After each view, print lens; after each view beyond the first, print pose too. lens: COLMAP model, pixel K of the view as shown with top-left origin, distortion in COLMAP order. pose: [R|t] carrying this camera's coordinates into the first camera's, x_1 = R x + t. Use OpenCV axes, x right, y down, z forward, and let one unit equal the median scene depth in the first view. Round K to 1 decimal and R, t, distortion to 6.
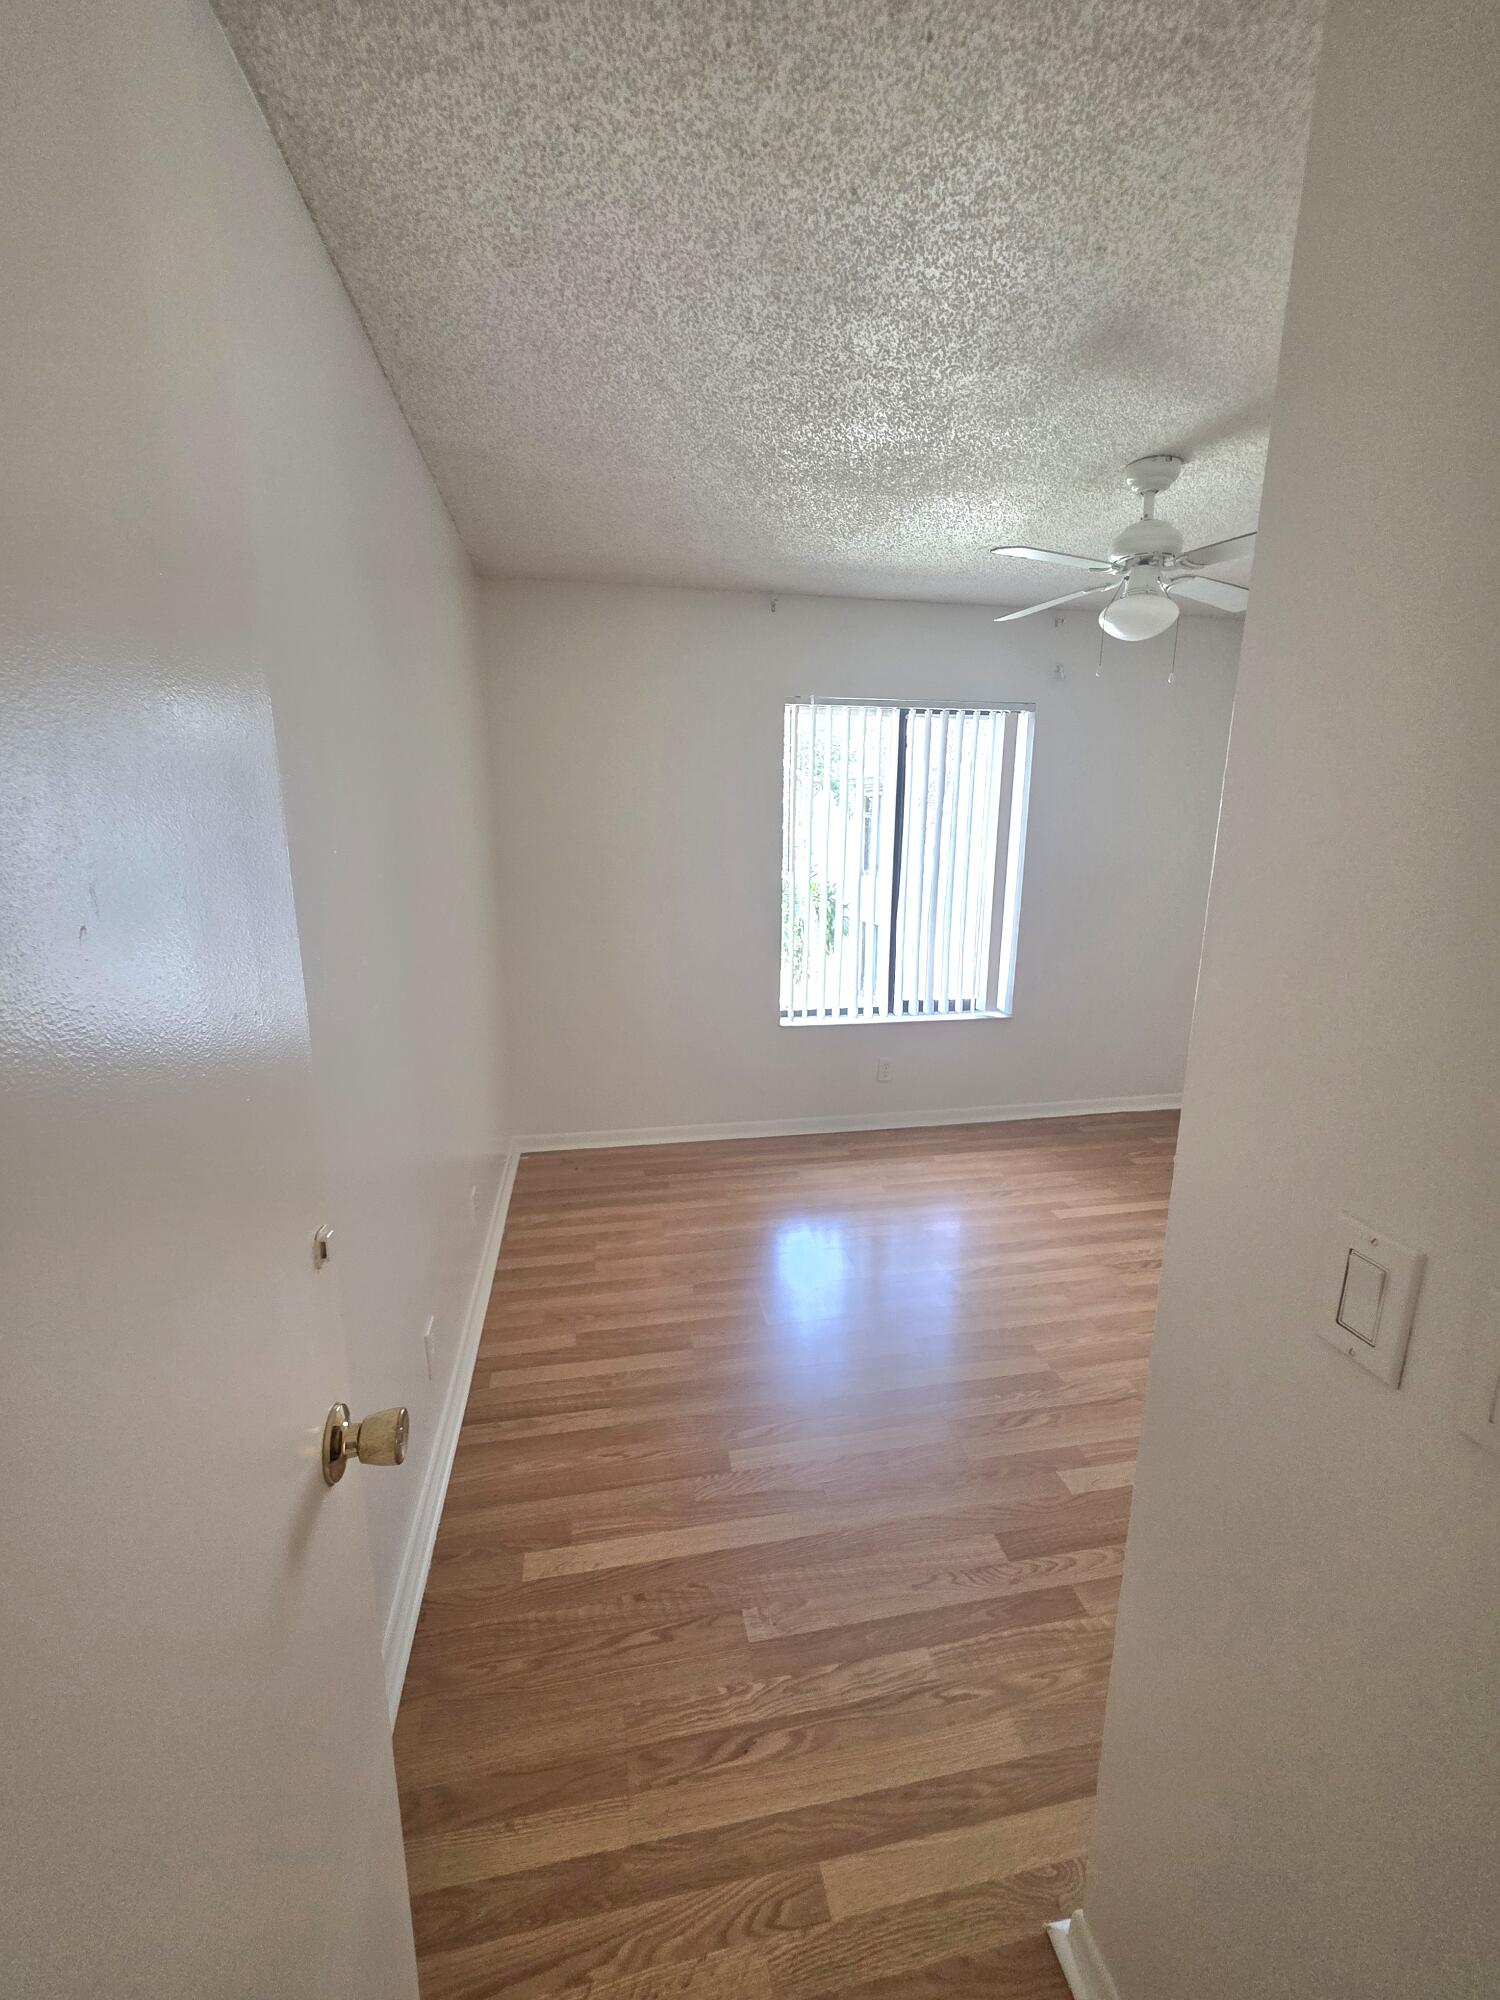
lens RADIAL K [[801.6, 0, 747.2], [0, 801.6, 1006.6], [0, 0, 1]] dist [-0.002084, 0.000815]
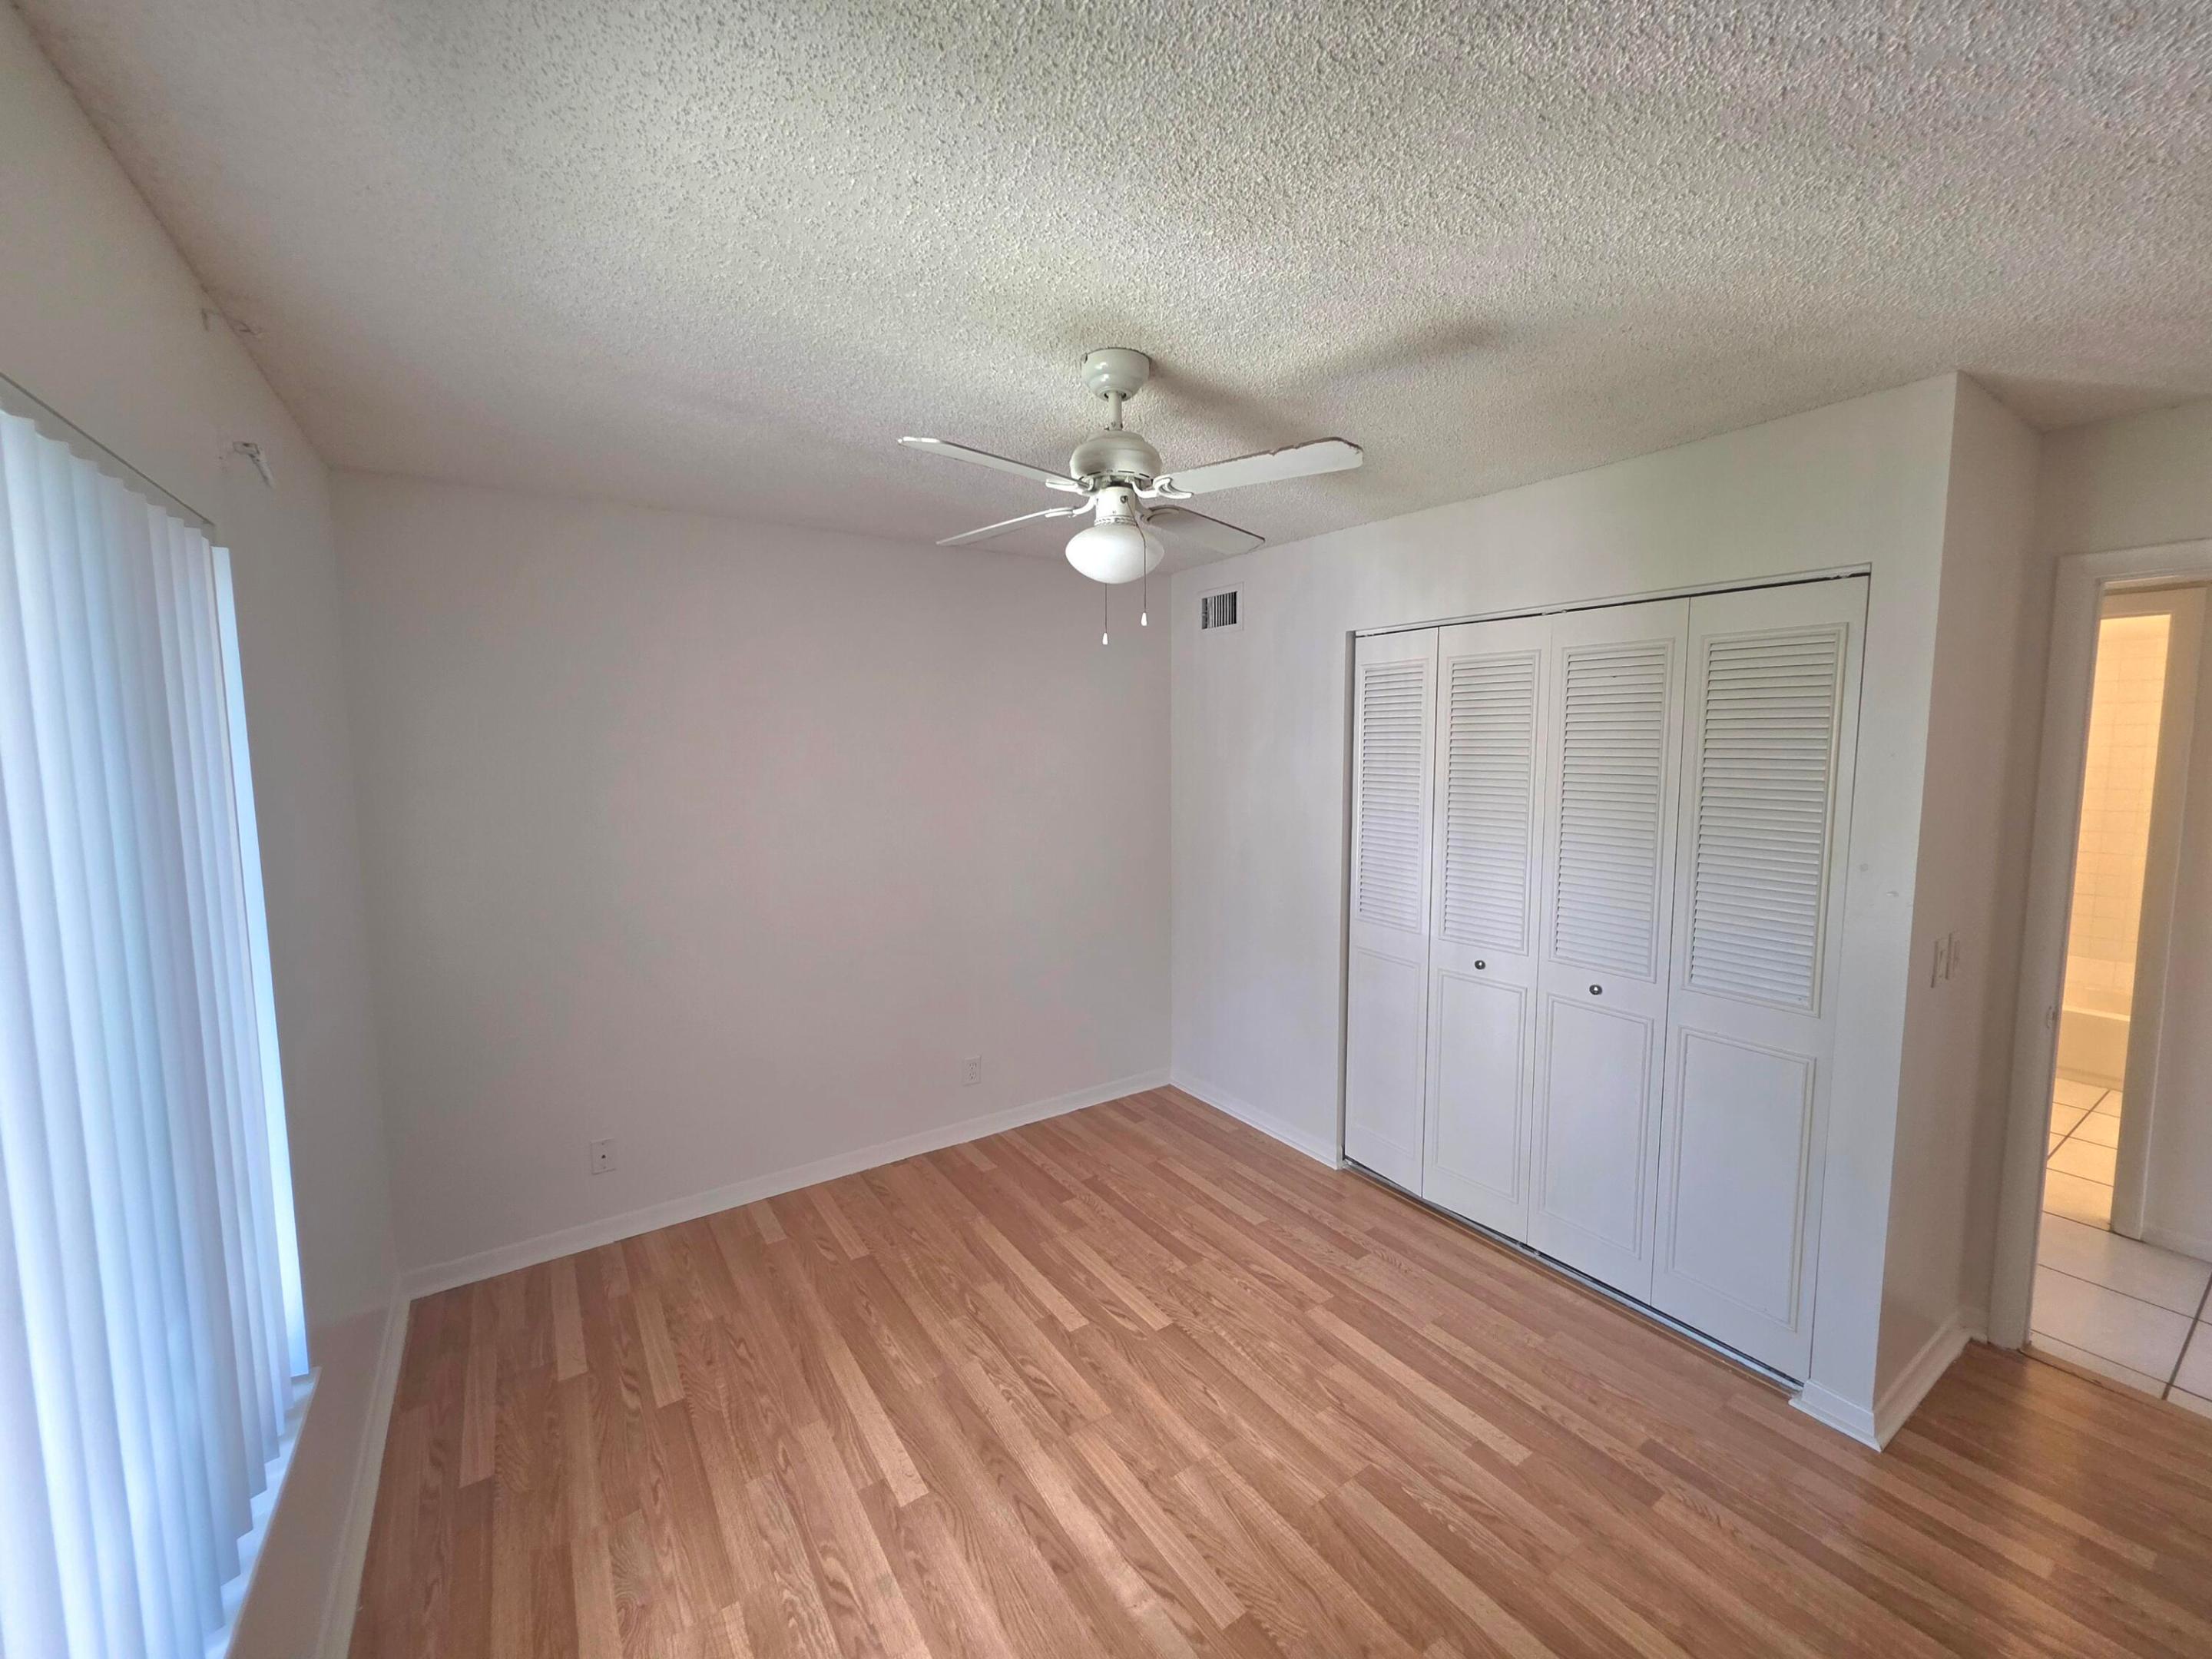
lens RADIAL K [[886.5, 0, 1107.7], [0, 886.5, 824.7], [0, 0, 1]] dist [-0.002084, 0.000815]
pose [[-0.394914, -0.090587, 0.914241, -0.228208], [0.213517, 0.958829, 0.187235, -0.327581], [-0.893562, 0.269148, -0.359314, 1.109261]]
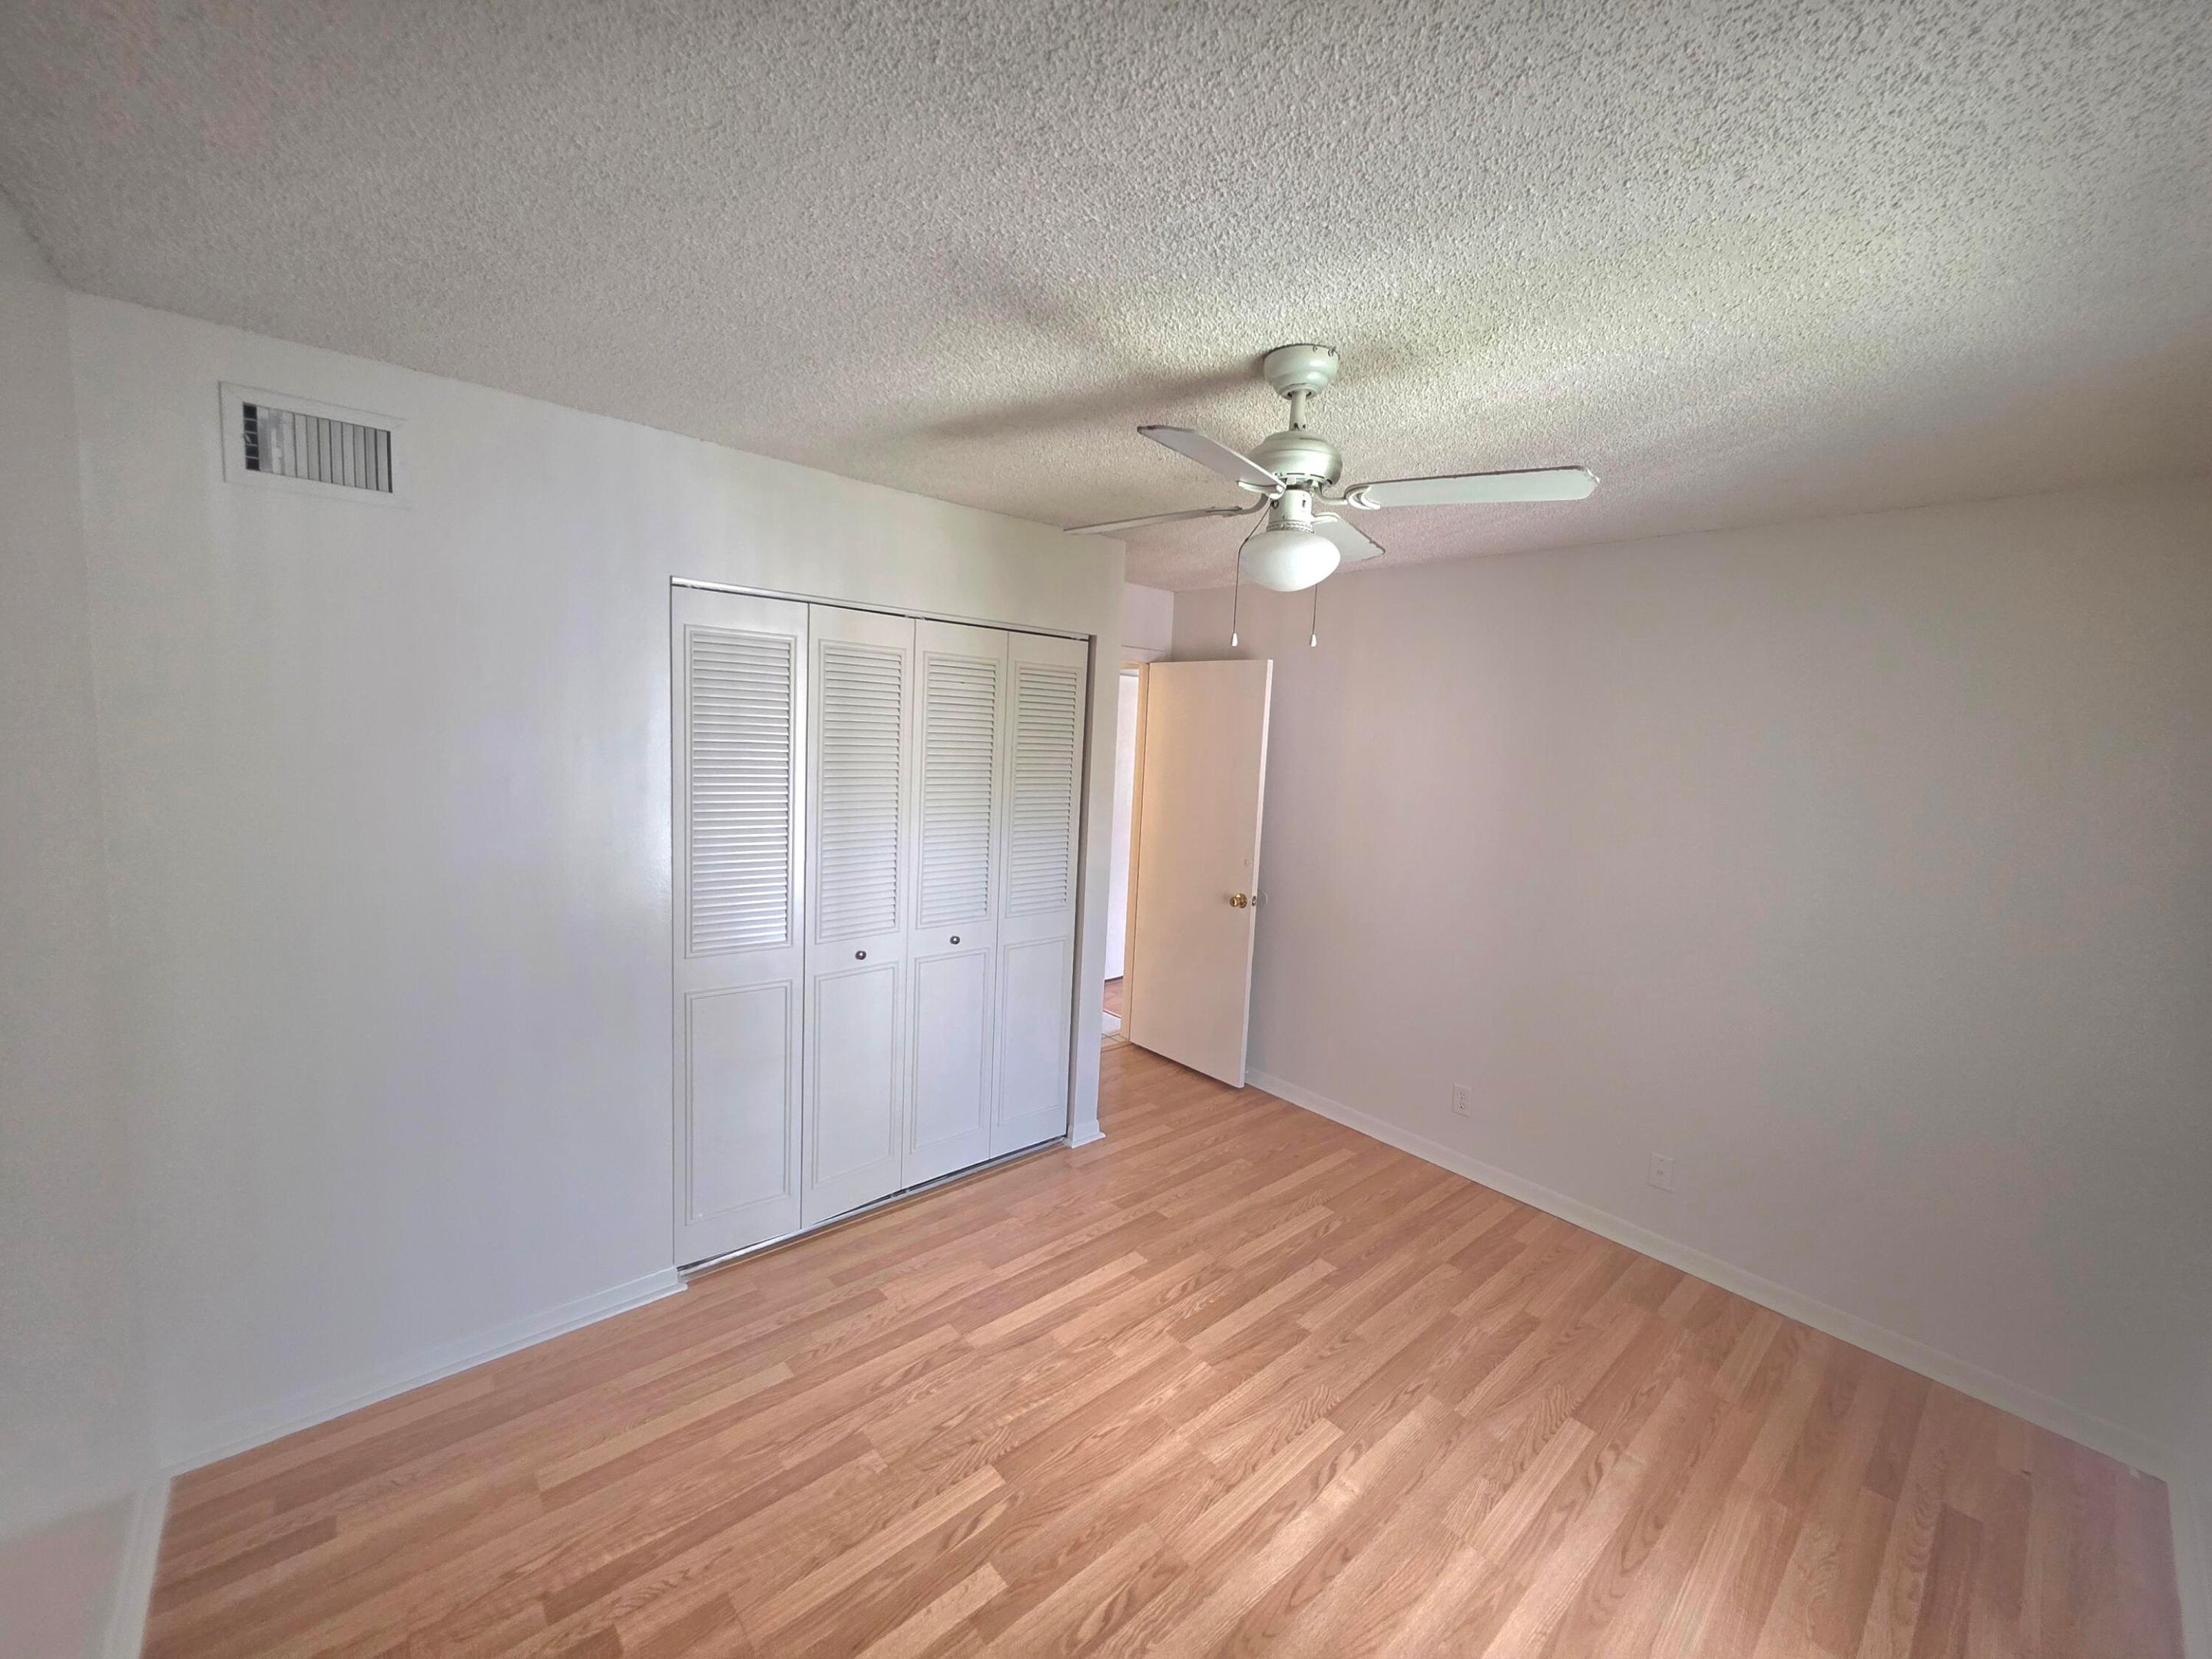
lens RADIAL K [[886.5, 0, 1112.3], [0, 886.5, 820.3], [0, 0, 1]] dist [-0.002084, 0.000815]
pose [[-0.851913, 0.009289, -0.523601, 0.839417], [-0.168777, 0.941622, 0.291311, -0.385412], [0.495740, 0.336543, -0.800612, 1.319943]]
